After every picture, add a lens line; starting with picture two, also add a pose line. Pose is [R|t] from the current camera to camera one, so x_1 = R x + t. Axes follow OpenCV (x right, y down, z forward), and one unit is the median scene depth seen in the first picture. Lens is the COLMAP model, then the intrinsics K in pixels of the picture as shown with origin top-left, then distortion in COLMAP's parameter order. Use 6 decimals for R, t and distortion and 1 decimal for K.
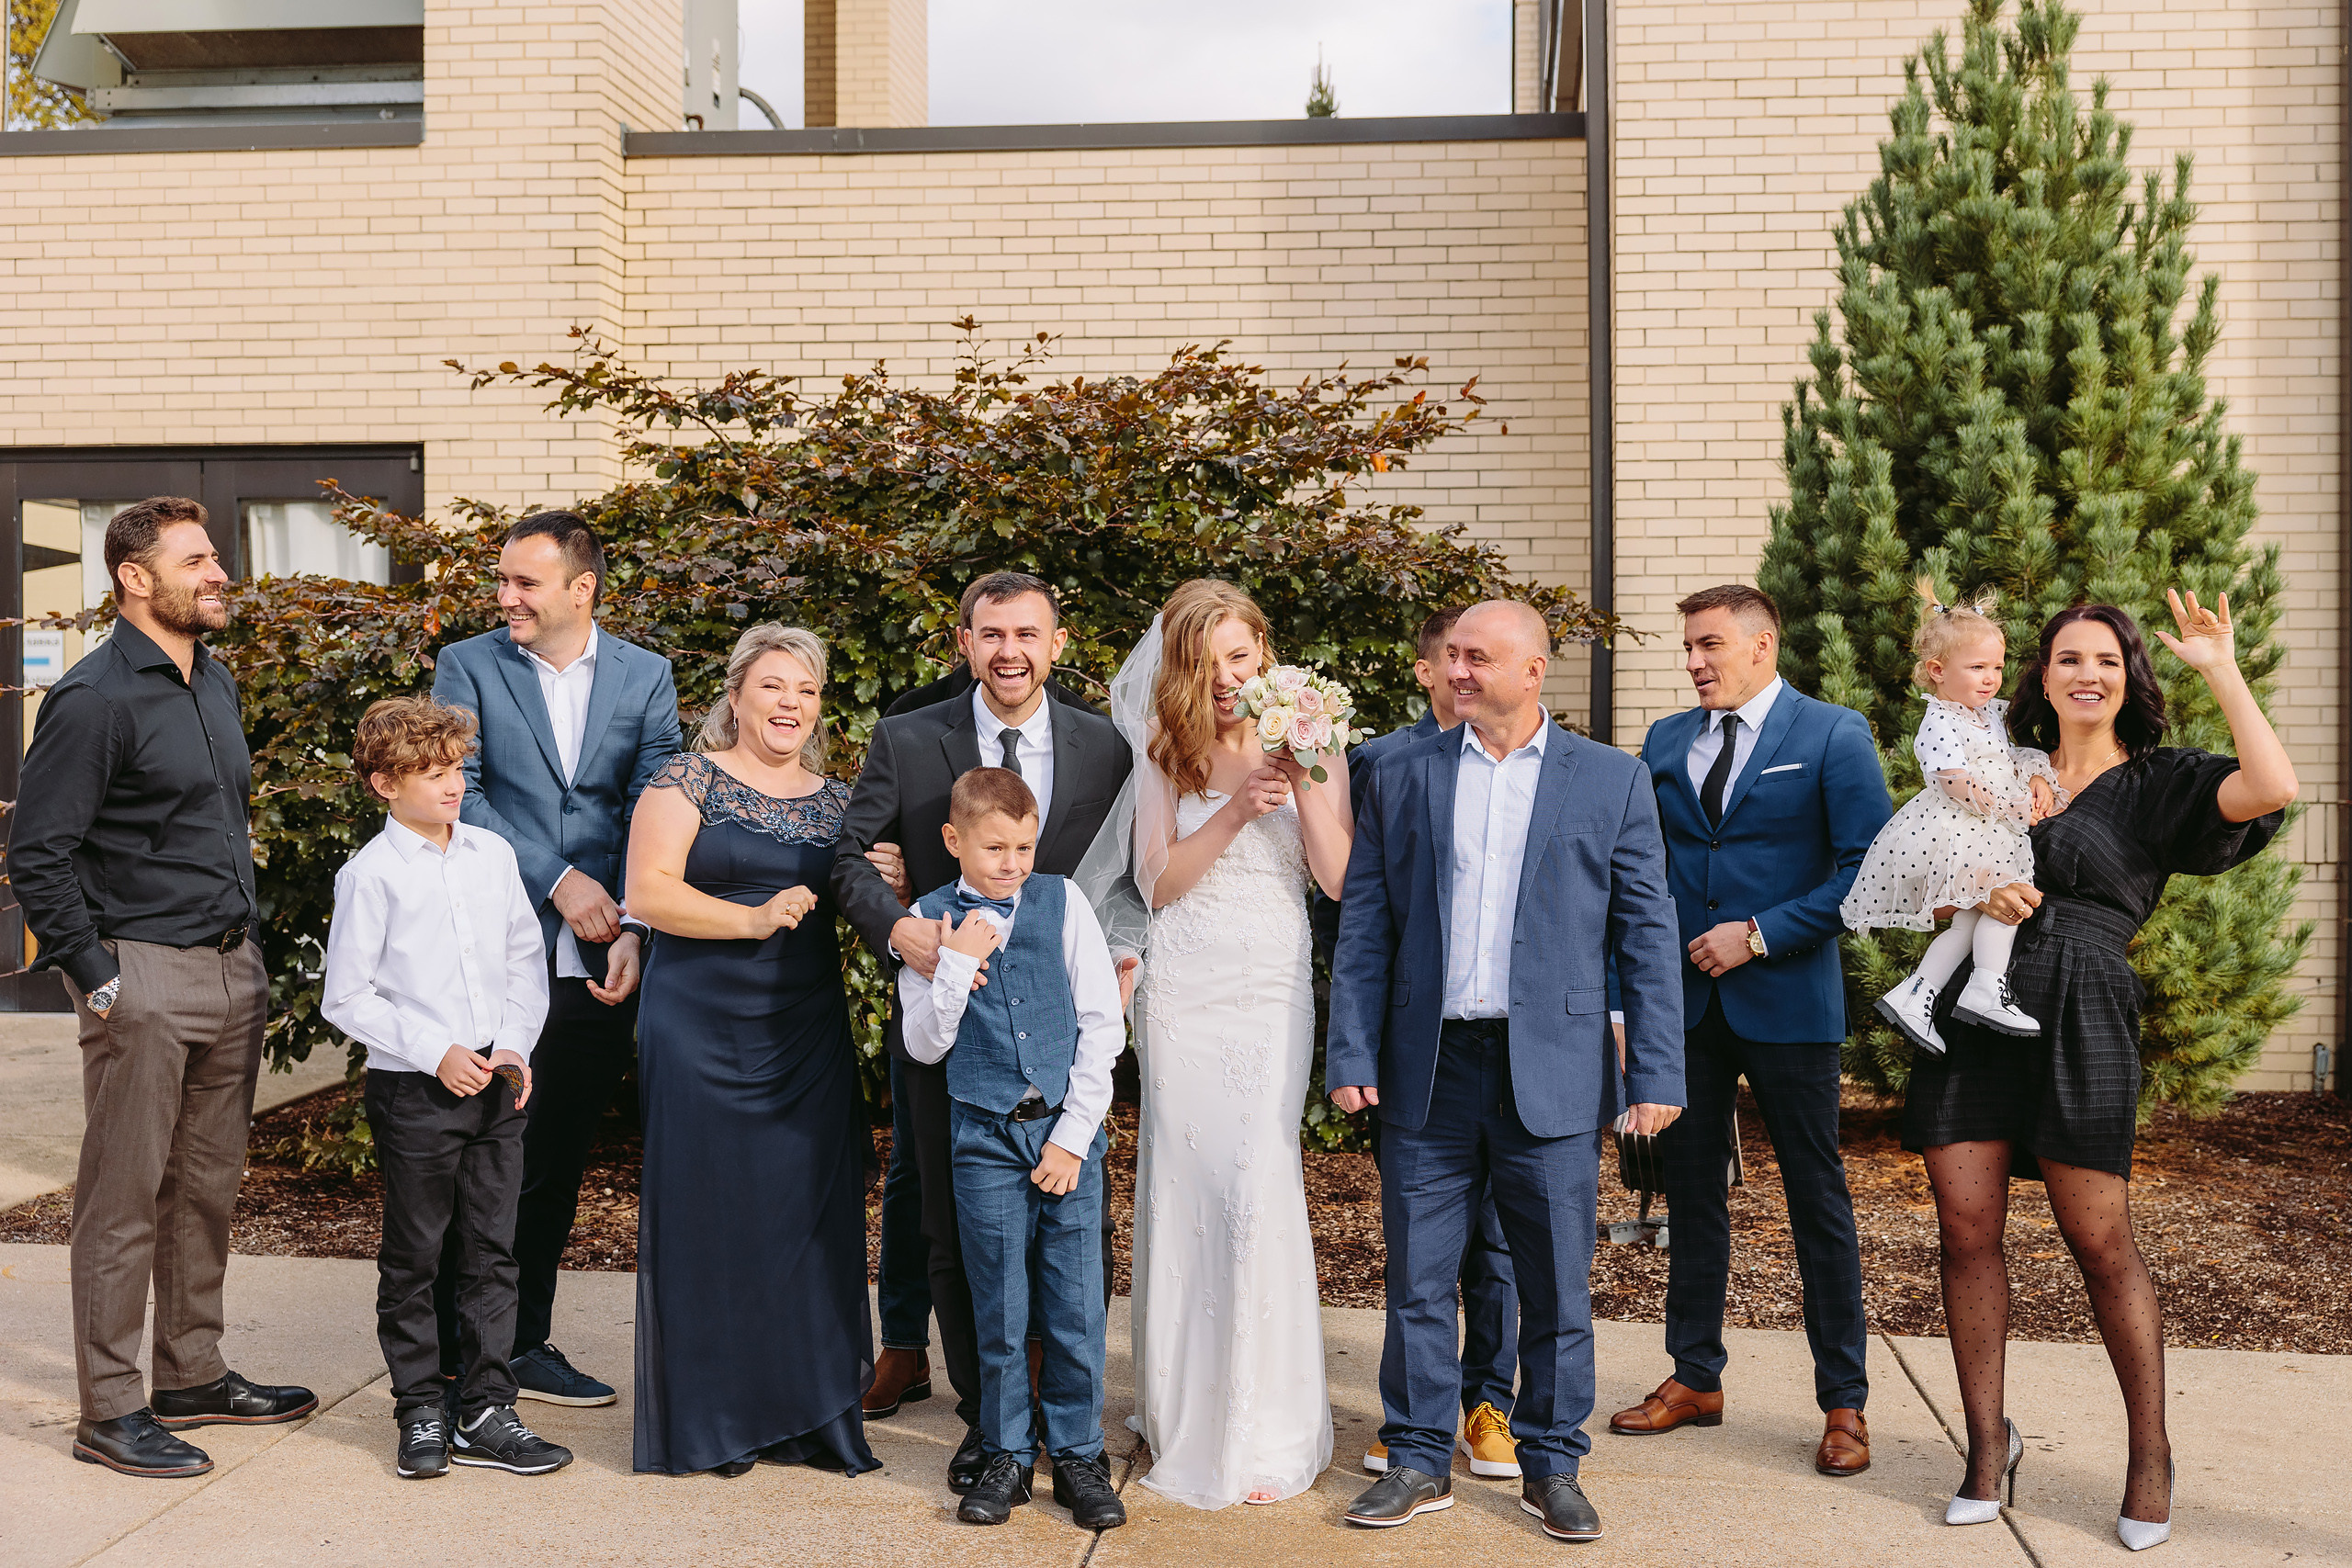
lens RADIAL K [[2988.6, 0, 1186.8], [0, 2988.6, 765.2], [0, 0, 1]] dist [0.039930, -0.093800]
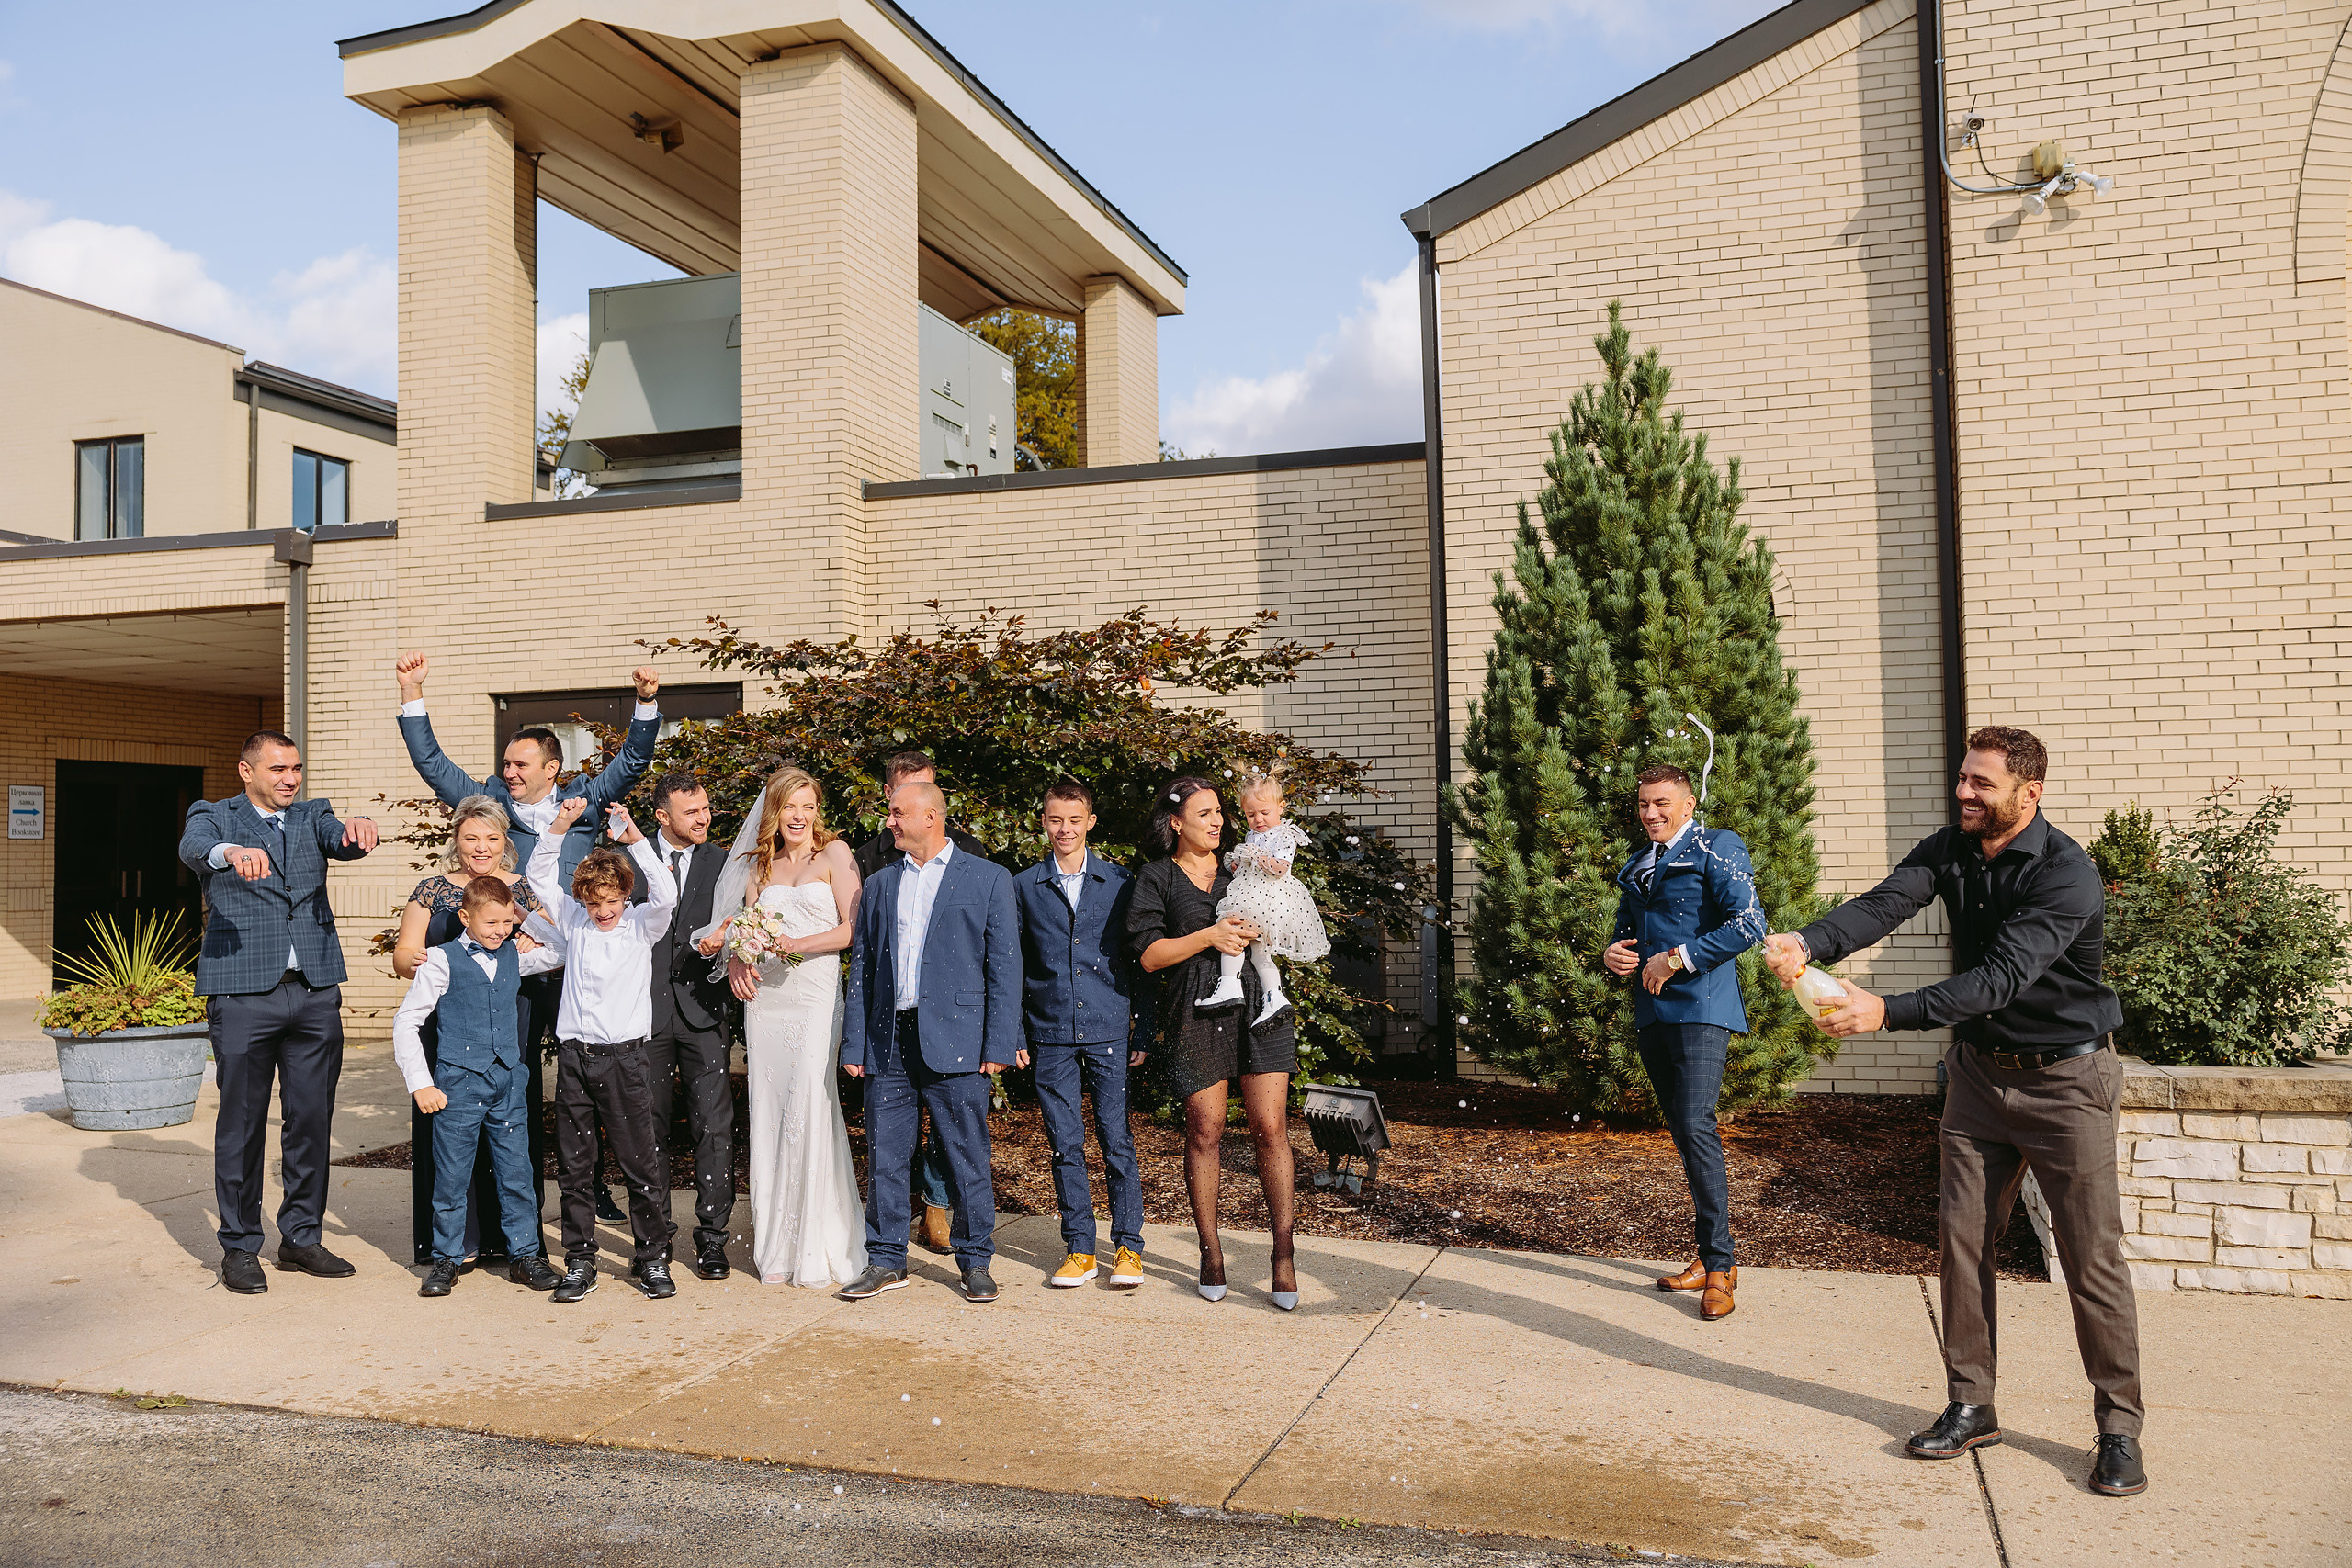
lens RADIAL K [[2083.7, 0, 1182.1], [0, 2083.7, 762.0], [0, 0, 1]] dist [0.030715, -0.004125]
pose [[0.978628, -0.024359, -0.204190, 0.207029], [0.013260, 0.998368, -0.055548, 0.001225], [0.205210, 0.051653, 0.977354, -0.049752]]
